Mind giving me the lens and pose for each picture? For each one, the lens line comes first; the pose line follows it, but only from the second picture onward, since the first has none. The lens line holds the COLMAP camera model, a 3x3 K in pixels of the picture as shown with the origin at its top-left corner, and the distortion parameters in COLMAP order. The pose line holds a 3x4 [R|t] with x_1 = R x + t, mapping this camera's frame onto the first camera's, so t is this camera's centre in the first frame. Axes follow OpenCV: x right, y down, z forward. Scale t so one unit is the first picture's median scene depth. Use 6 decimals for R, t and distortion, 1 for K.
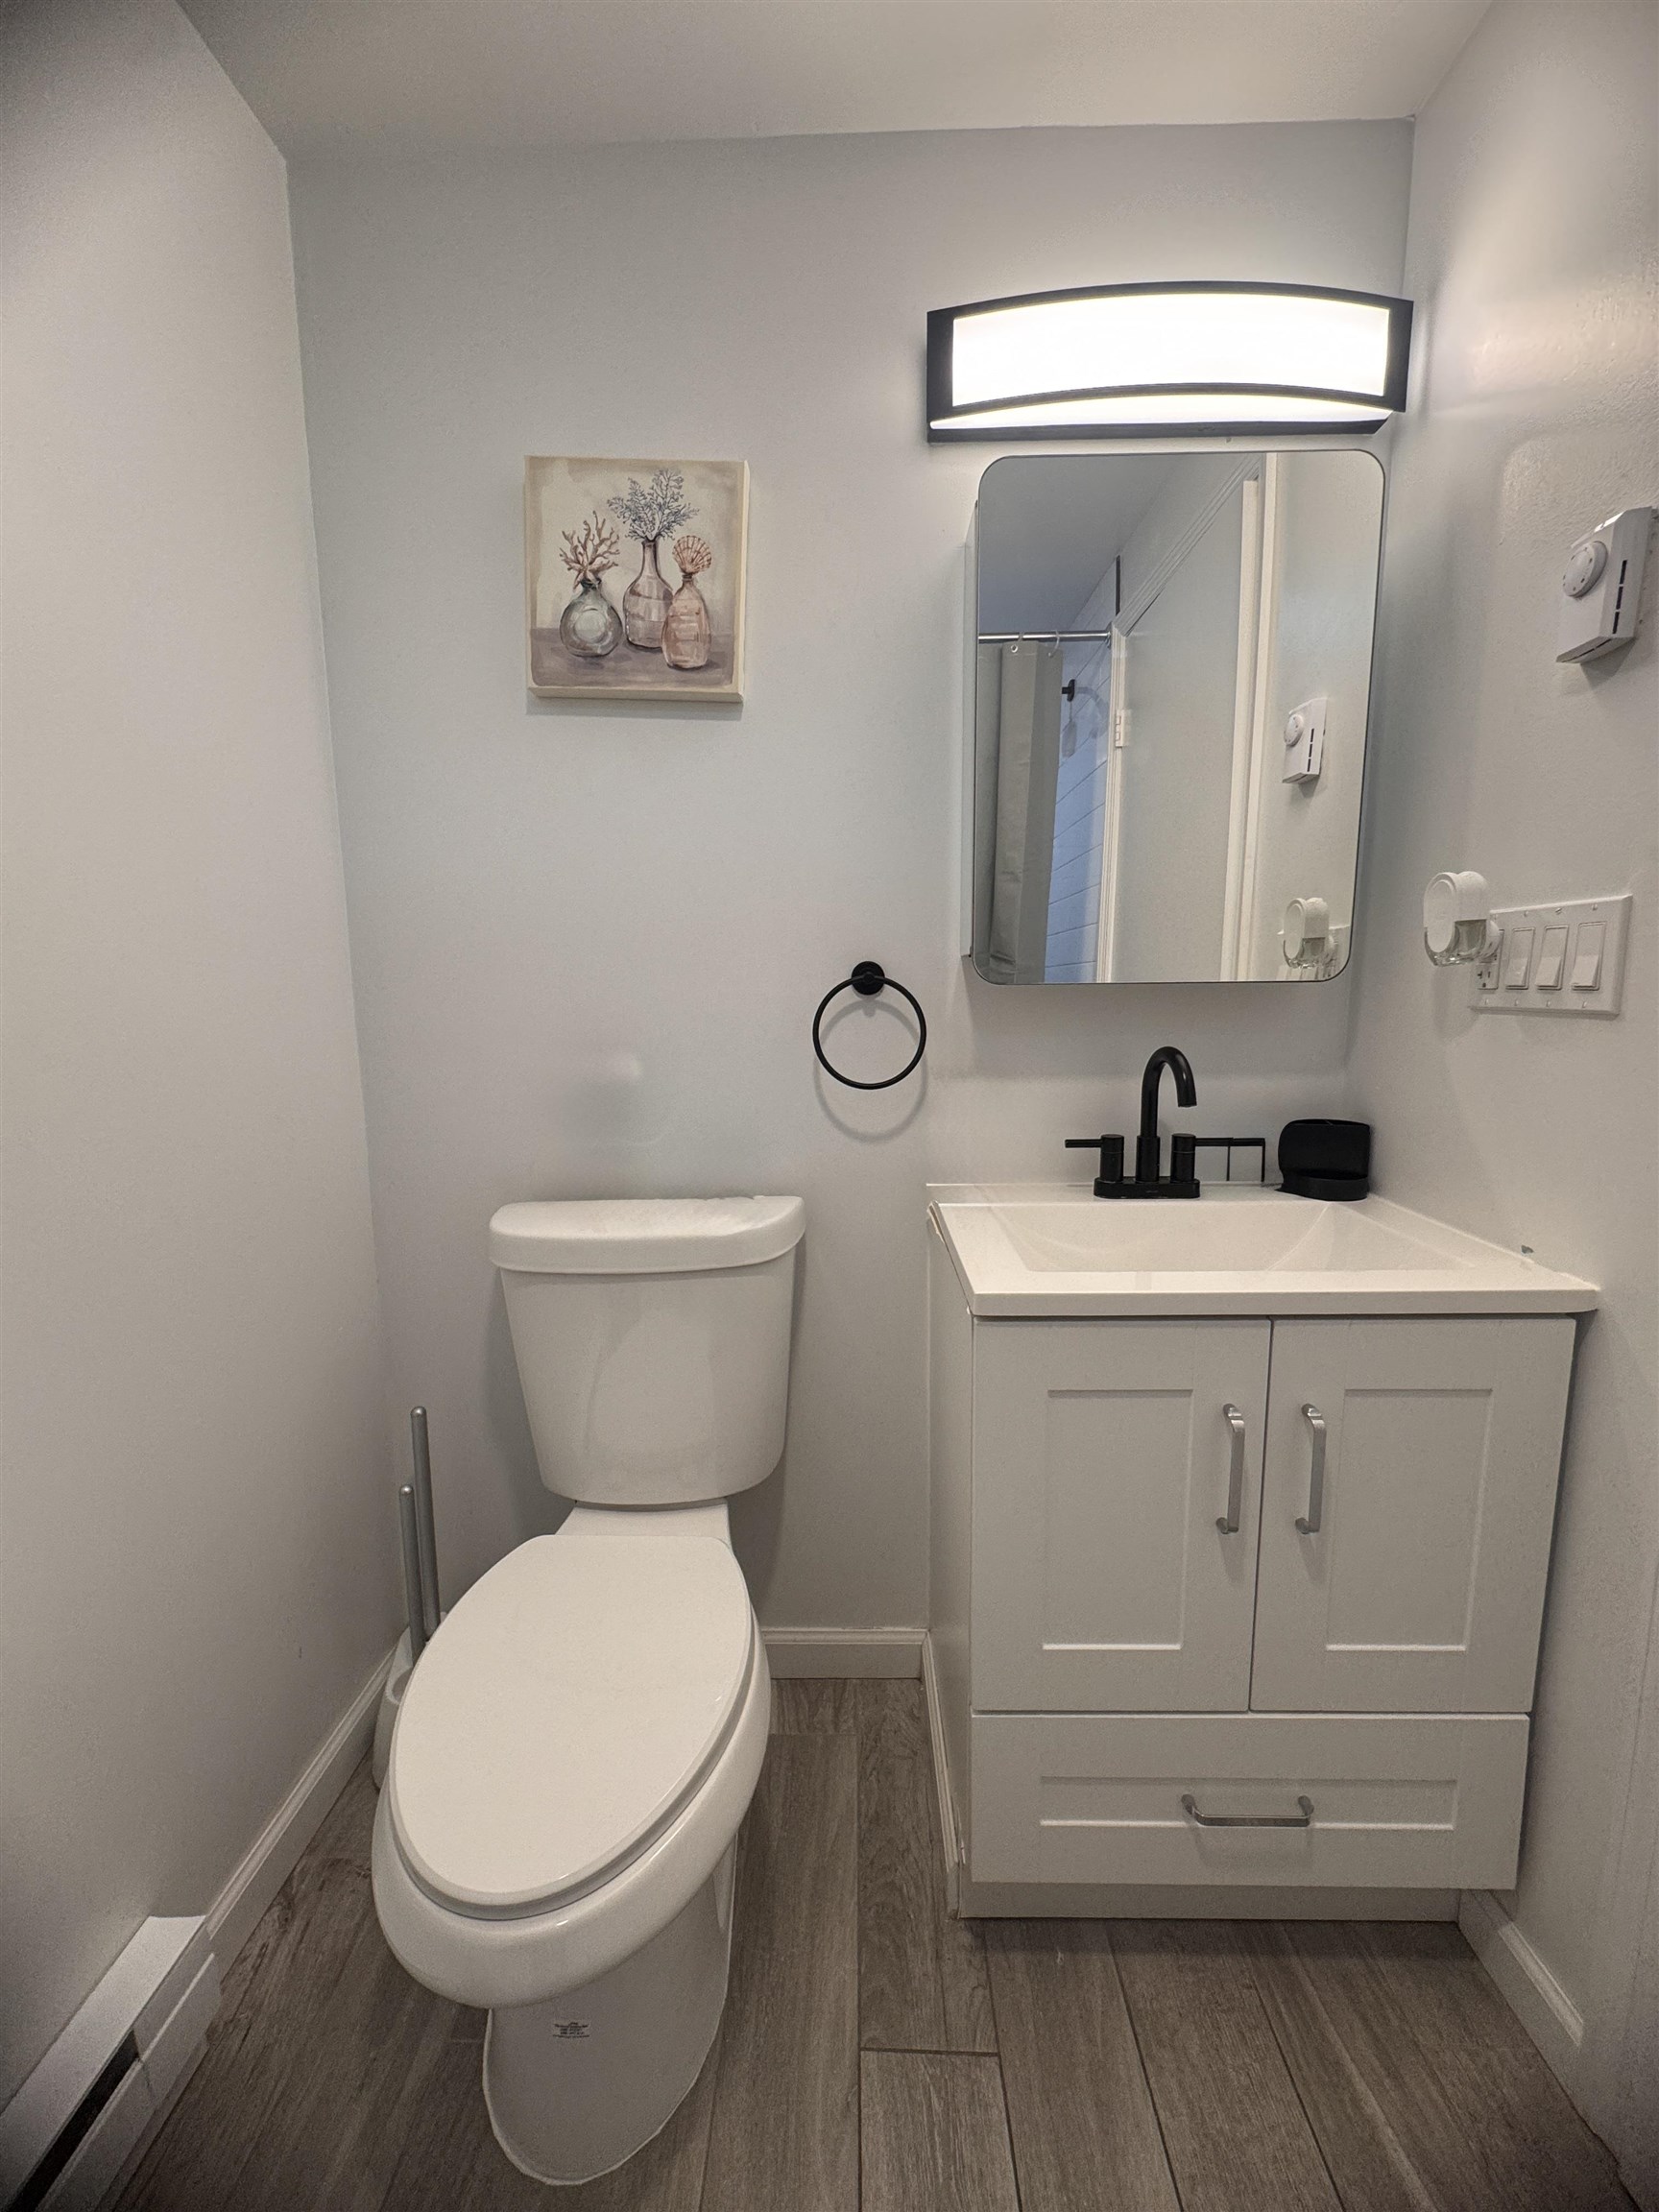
lens RADIAL K [[880.1, 0, 824.6], [0, 880.1, 1107.7], [0, 0, 1]] dist [-0.004081, -0.000005]
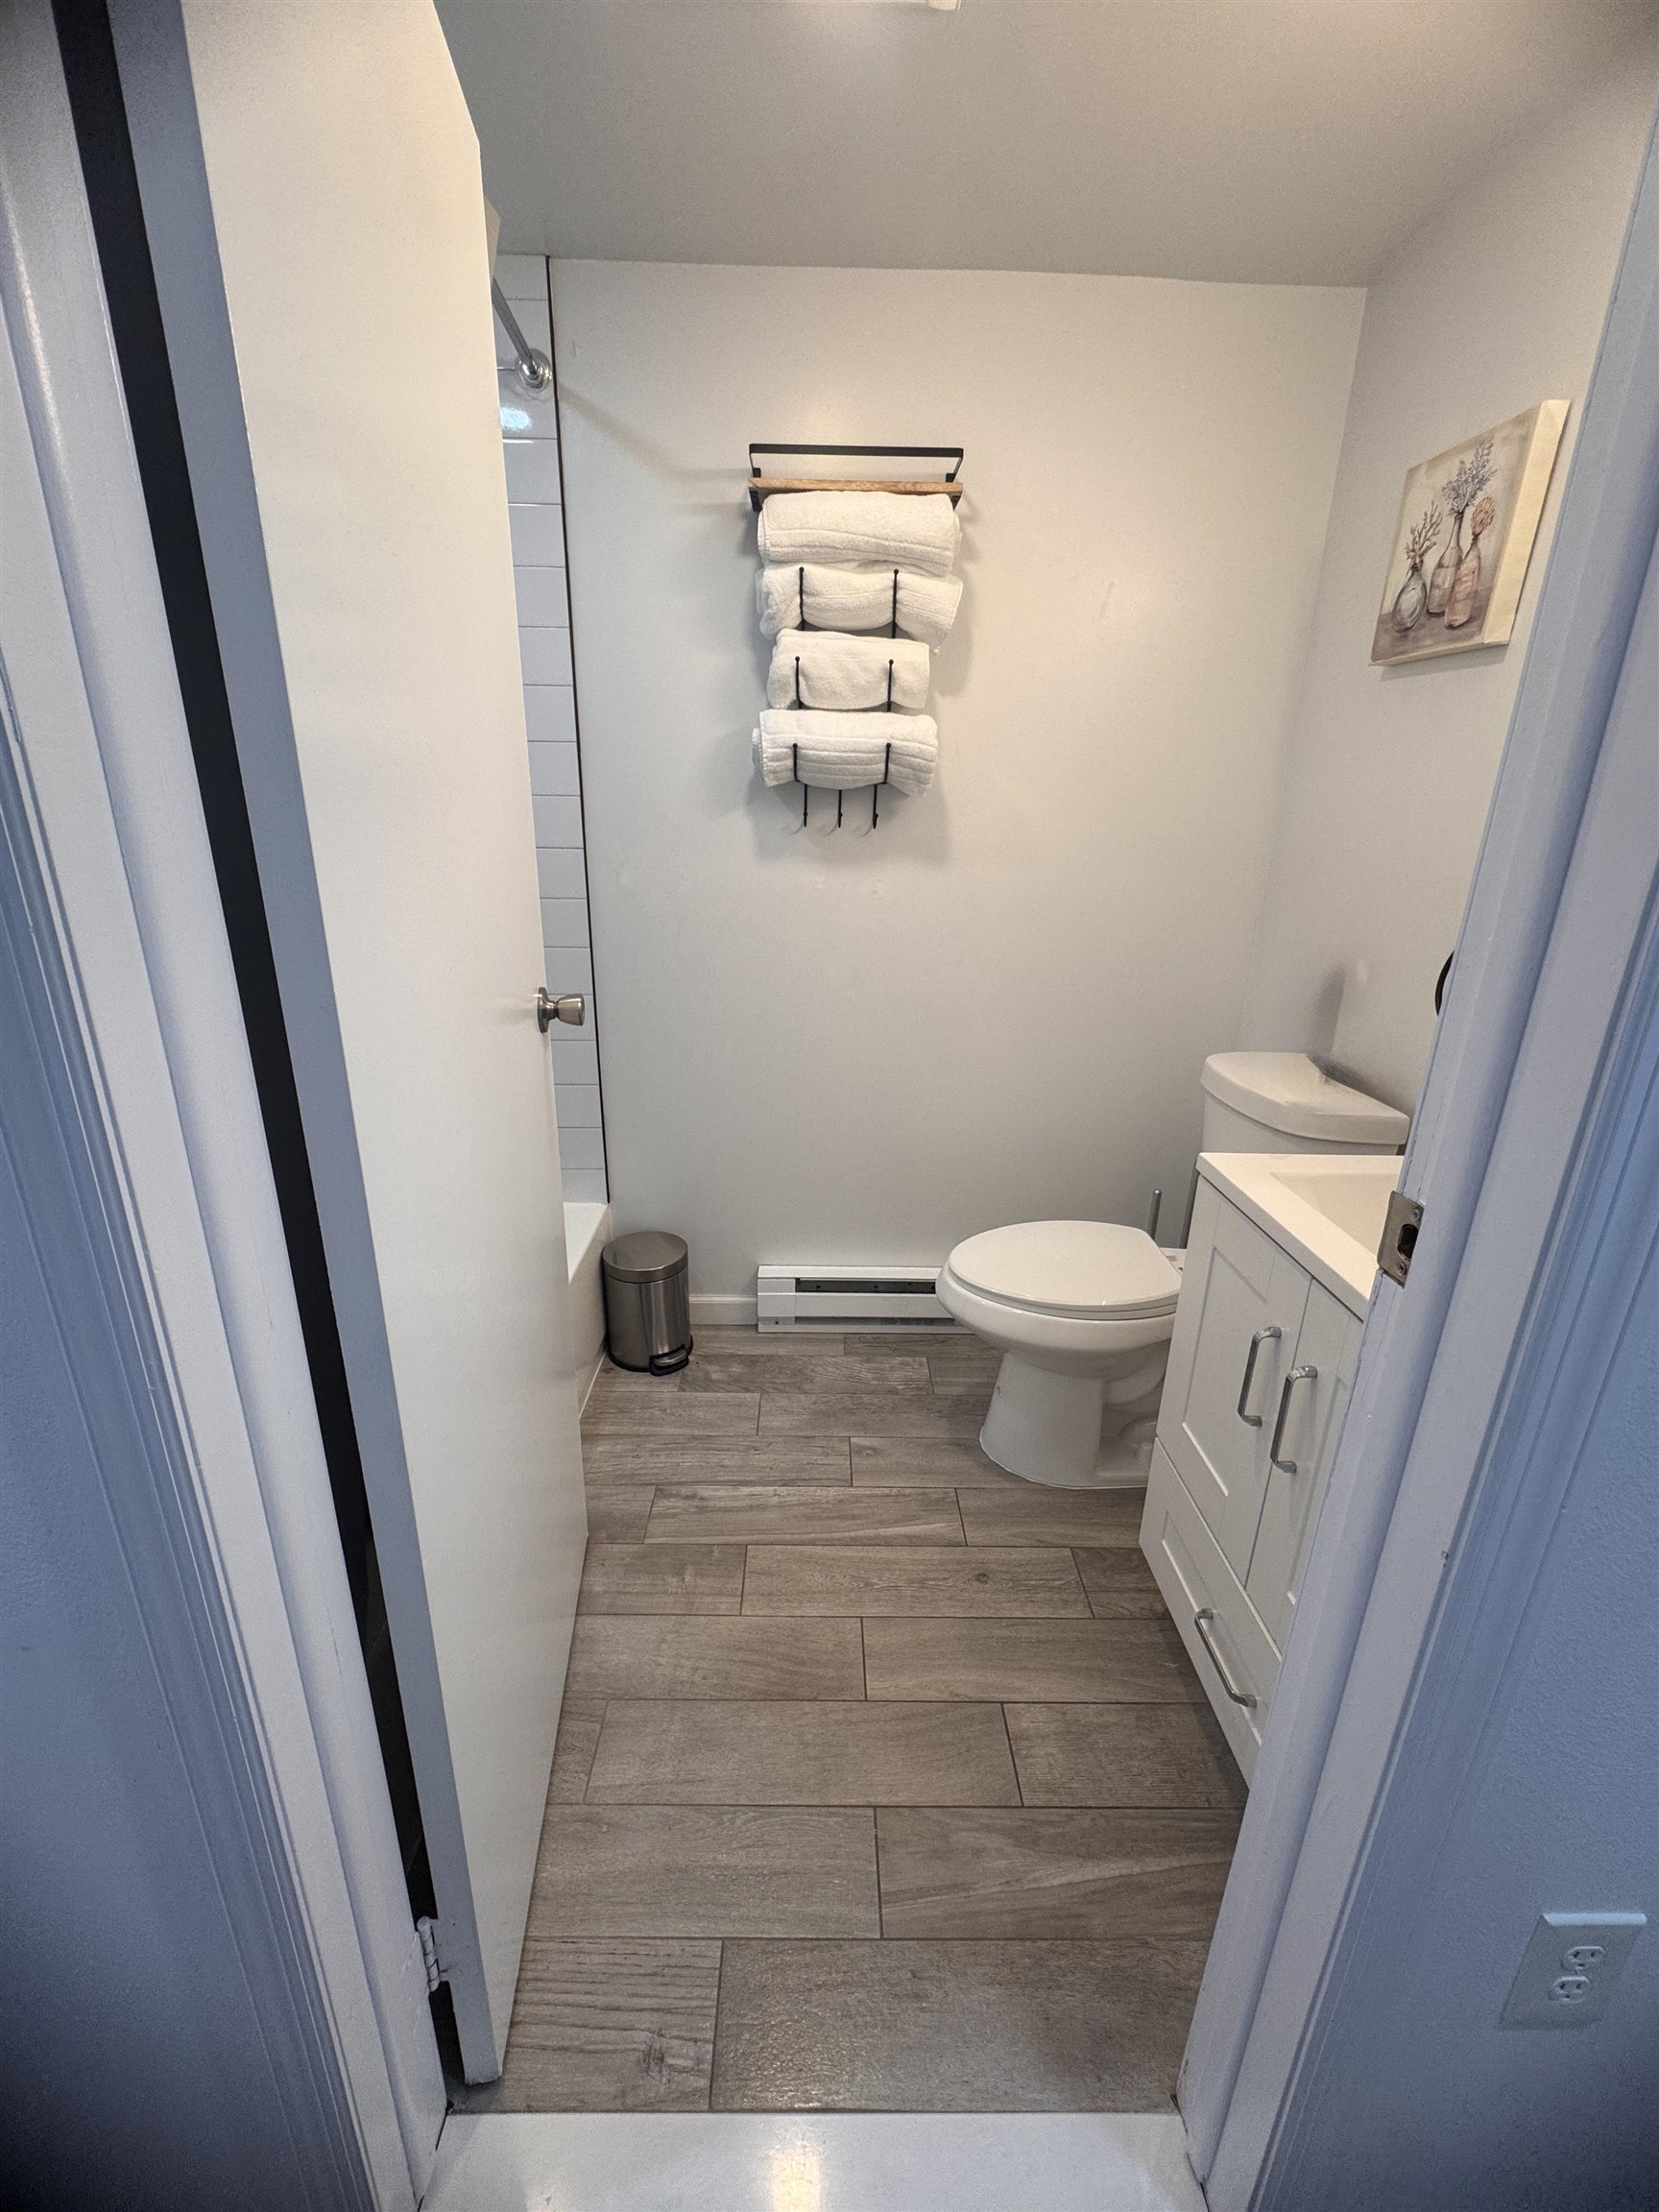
lens RADIAL K [[880.1, 0, 824.6], [0, 880.1, 1107.7], [0, 0, 1]] dist [-0.004081, -0.000005]
pose [[0.040498, 0.326021, -0.944495, 1.077115], [-0.164603, 0.934532, 0.315524, -0.149611], [0.985528, 0.142689, 0.091511, 0.196463]]
